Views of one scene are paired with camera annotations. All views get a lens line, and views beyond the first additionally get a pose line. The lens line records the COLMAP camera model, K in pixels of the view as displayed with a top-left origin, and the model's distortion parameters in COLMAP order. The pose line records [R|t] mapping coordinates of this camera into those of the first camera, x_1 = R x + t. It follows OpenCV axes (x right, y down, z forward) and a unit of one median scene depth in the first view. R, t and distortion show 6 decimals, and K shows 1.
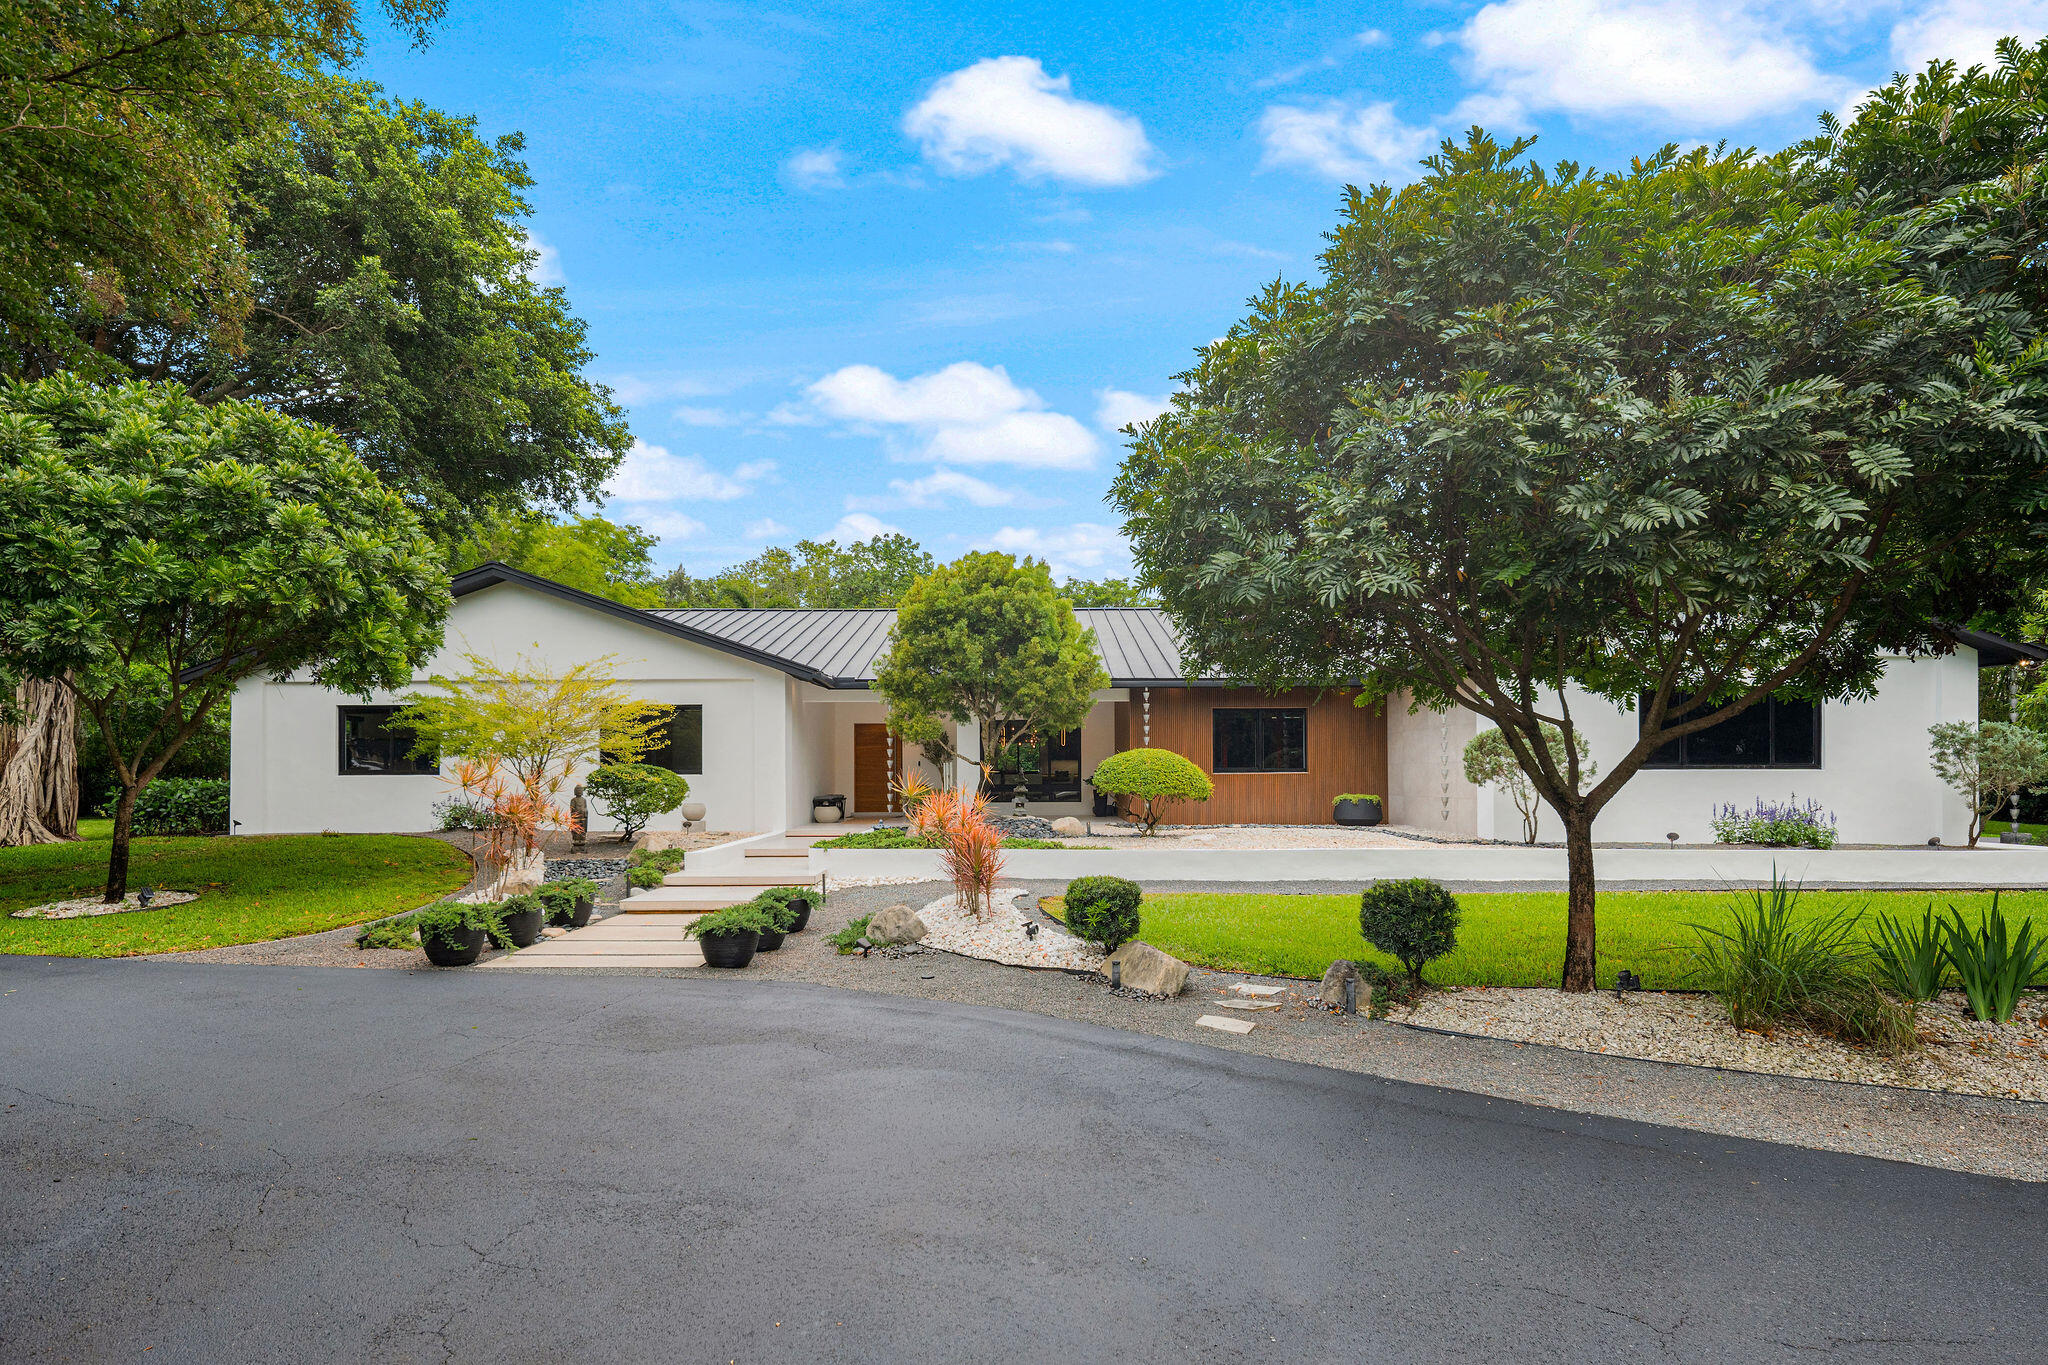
lens RADIAL K [[1039.6, 0, 1025.0], [0, 1039.6, 760.8], [0, 0, 1]] dist [0.000609, 0.000484]
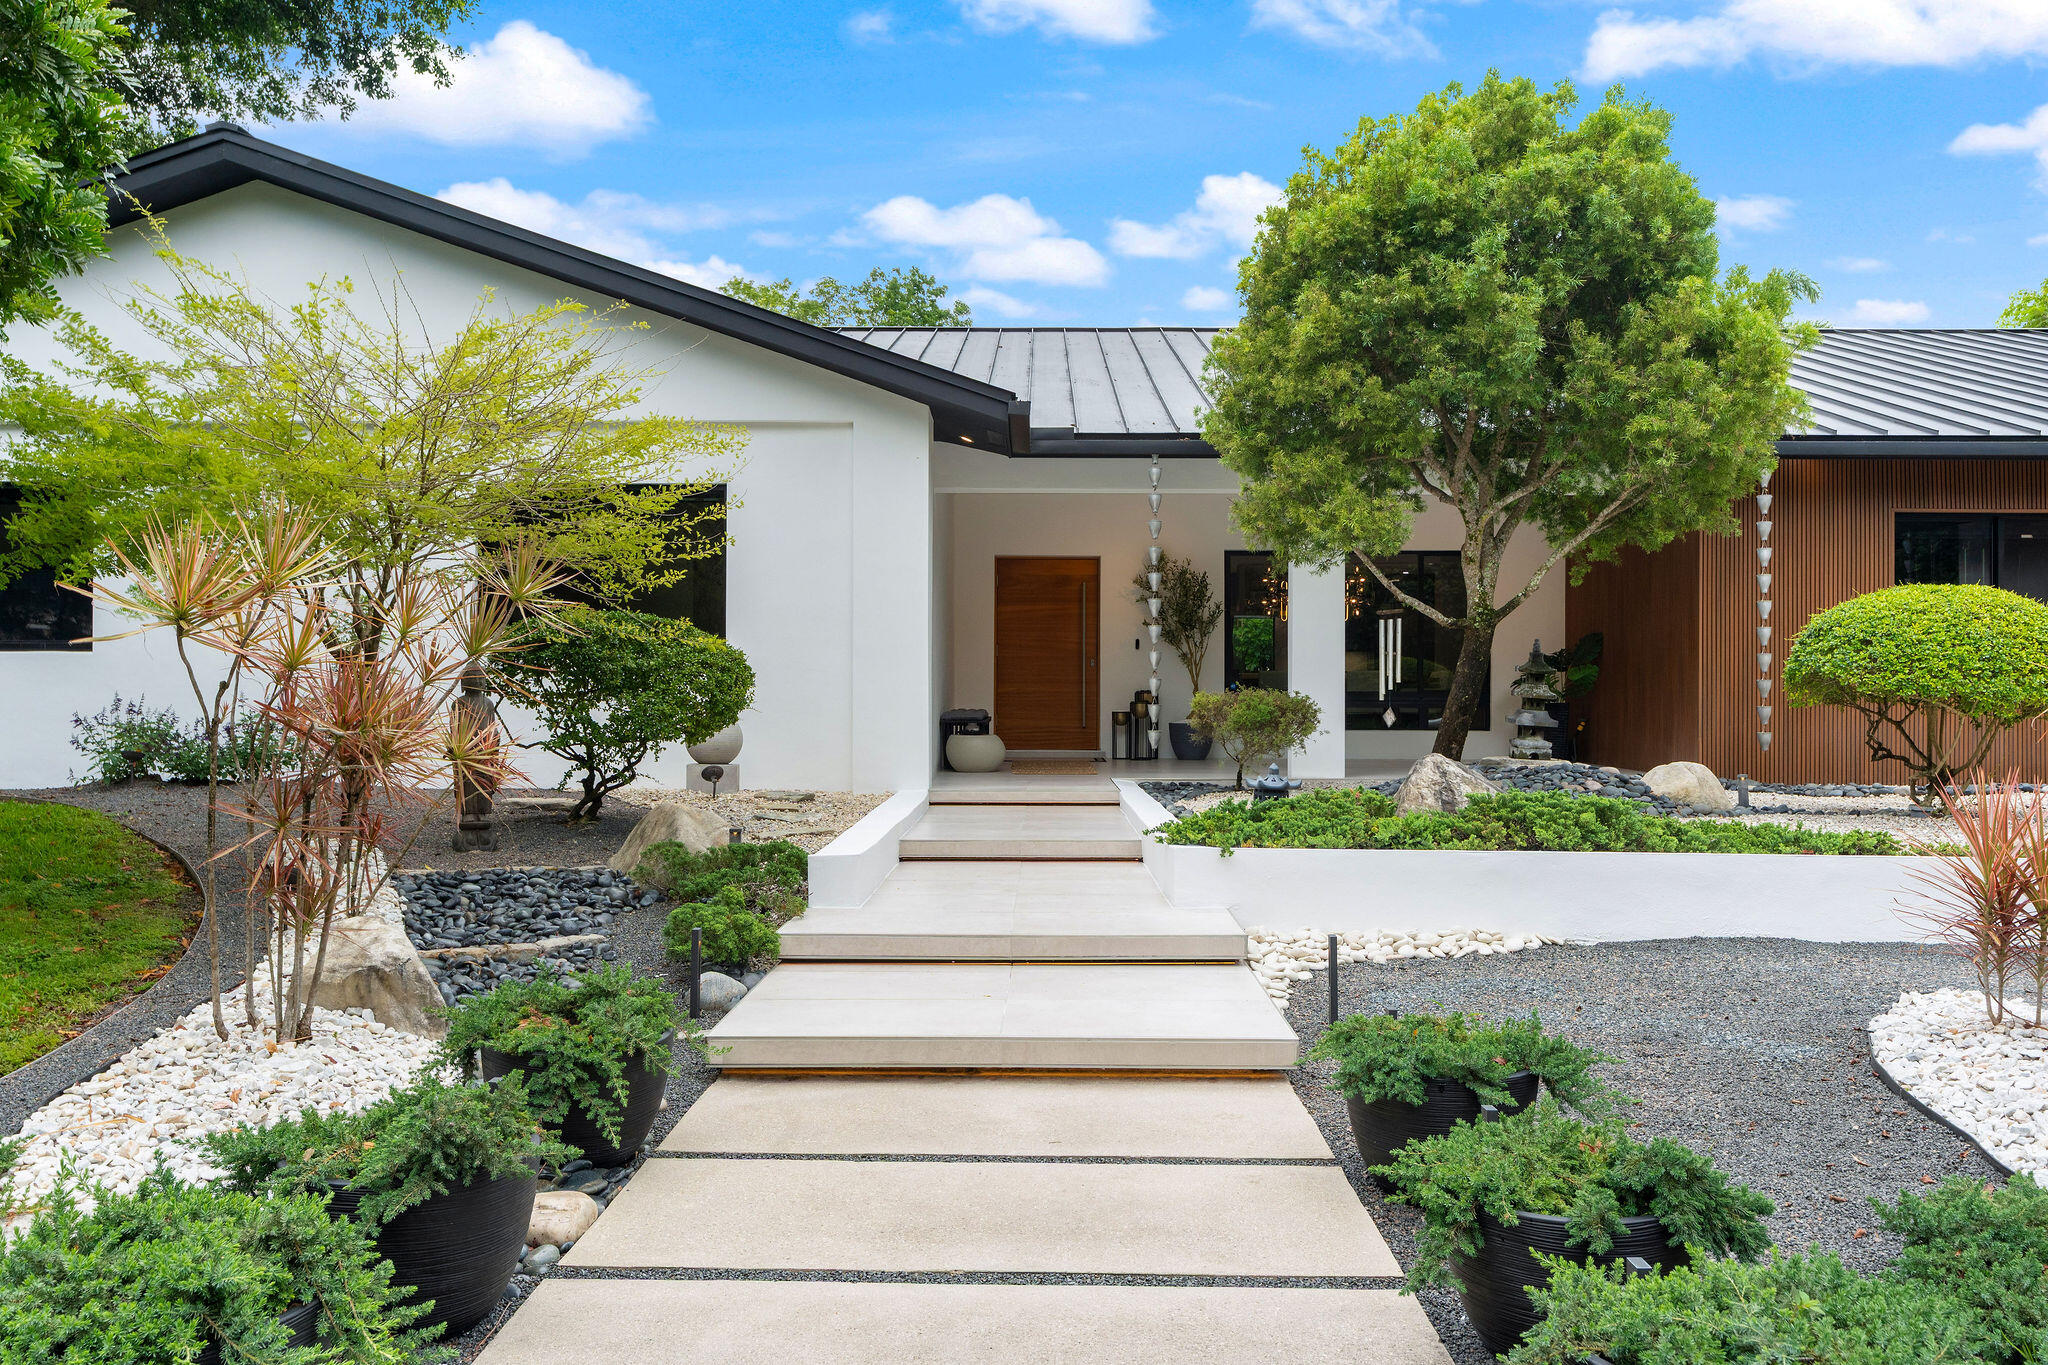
lens RADIAL K [[1679.7, 0, 1033.8], [0, 1679.7, 724.0], [0, 0, 1]] dist [-0.000640, 0.003640]
pose [[0.999916, 0.008283, -0.009997, -0.212408], [-0.007974, 0.999501, 0.030570, 0.023691], [0.010245, -0.030487, 0.999483, 0.385440]]
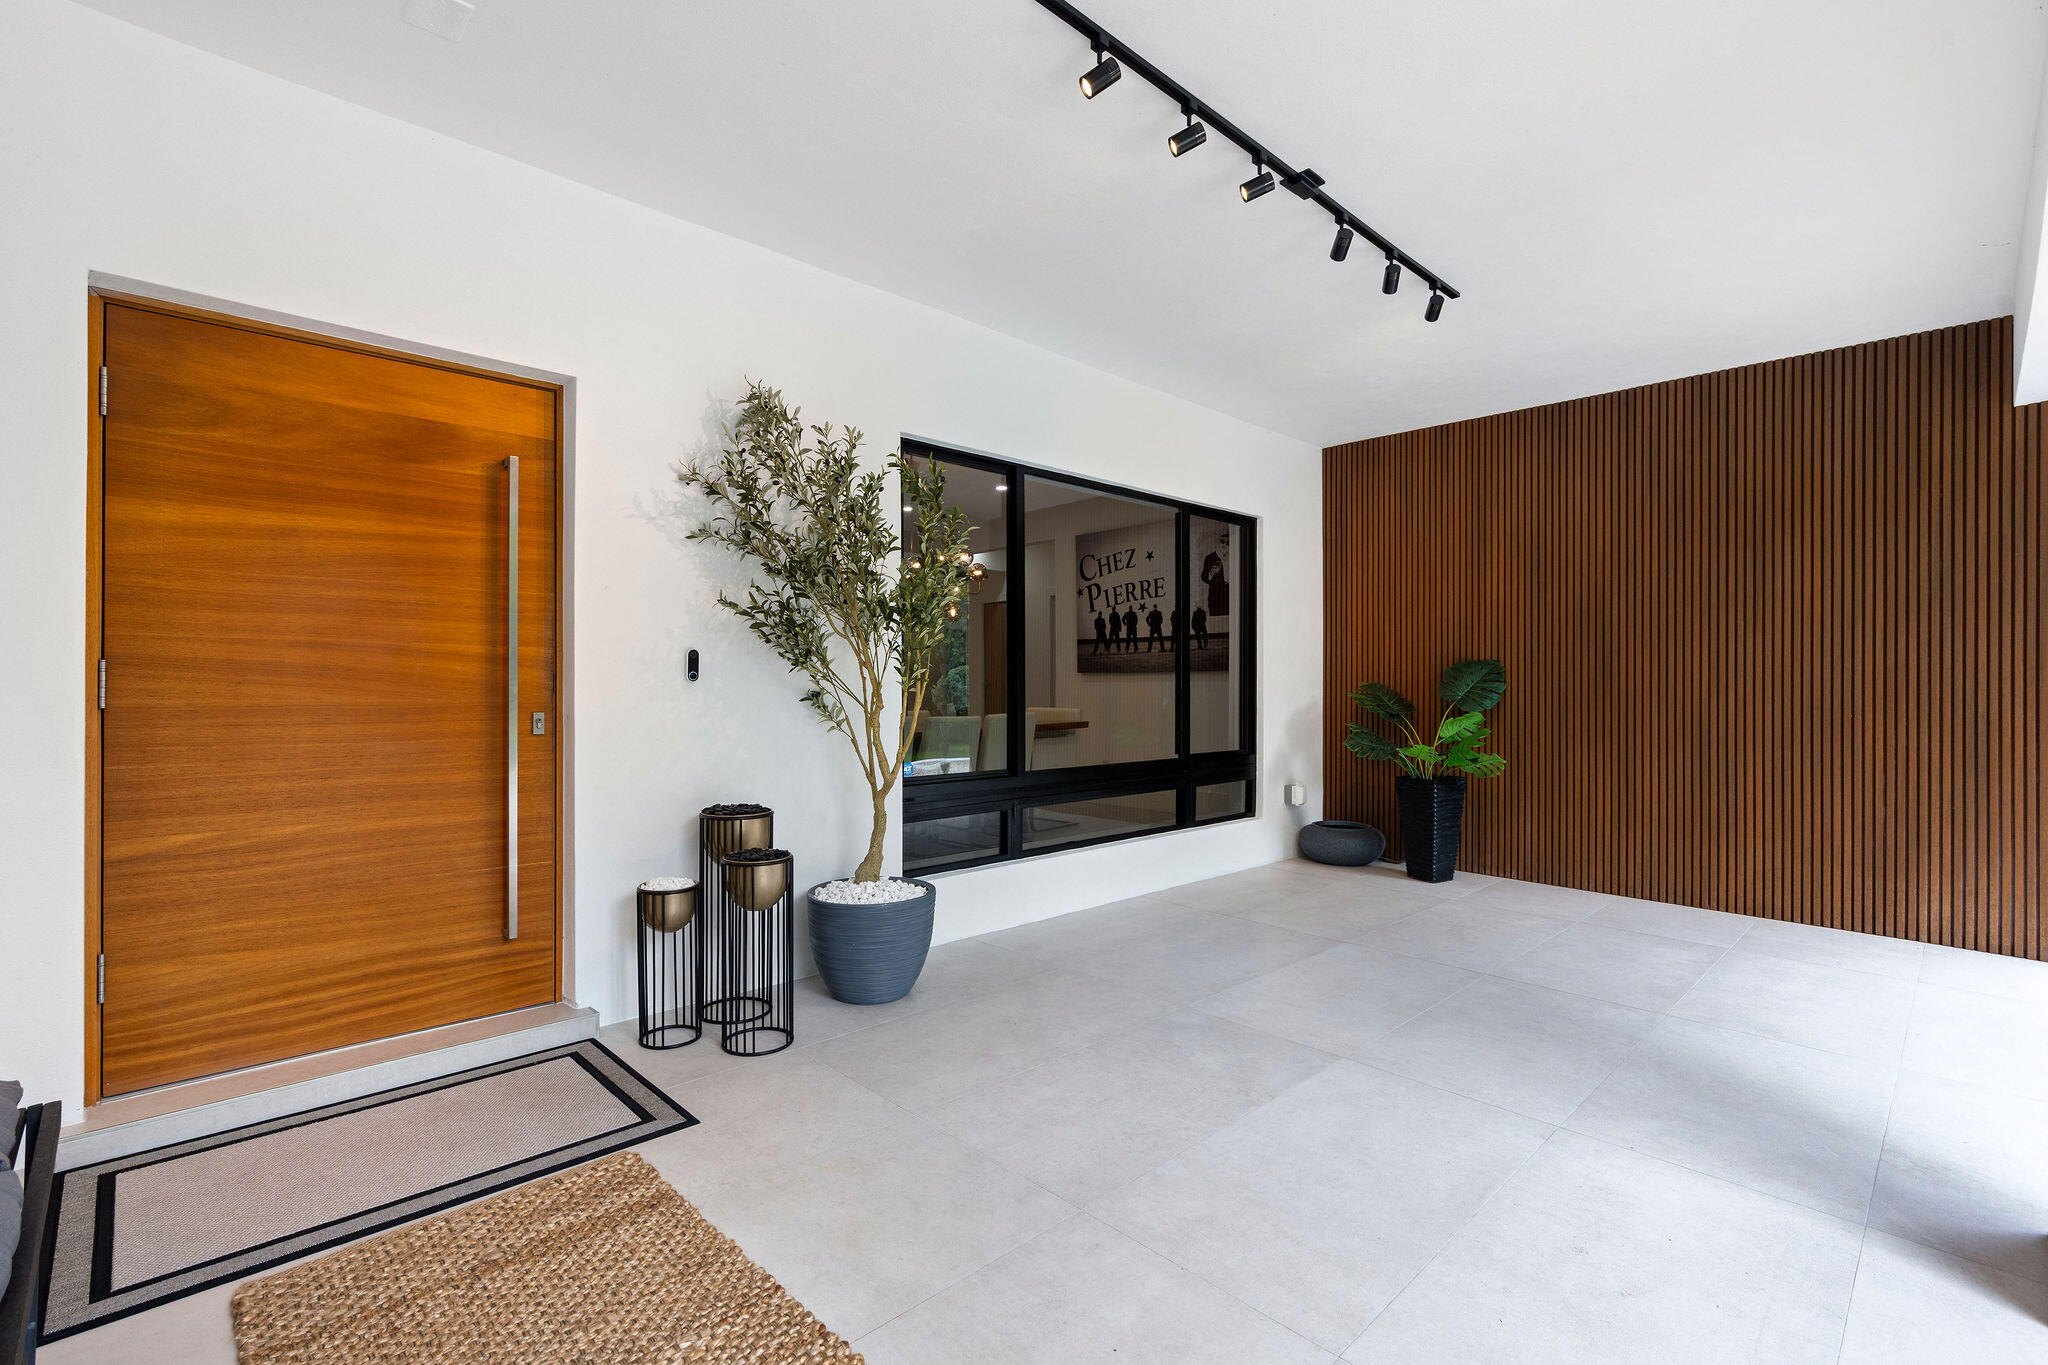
lens RADIAL K [[927.7, 0, 1025.4], [0, 927.7, 688.8], [0, 0, 1]] dist [-0.004823, 0.001656]
pose [[0.744883, 0.005550, 0.667172, -0.236989], [-0.004303, 0.999985, -0.003514, 0.010226], [-0.667181, -0.000253, 0.744896, 1.288377]]
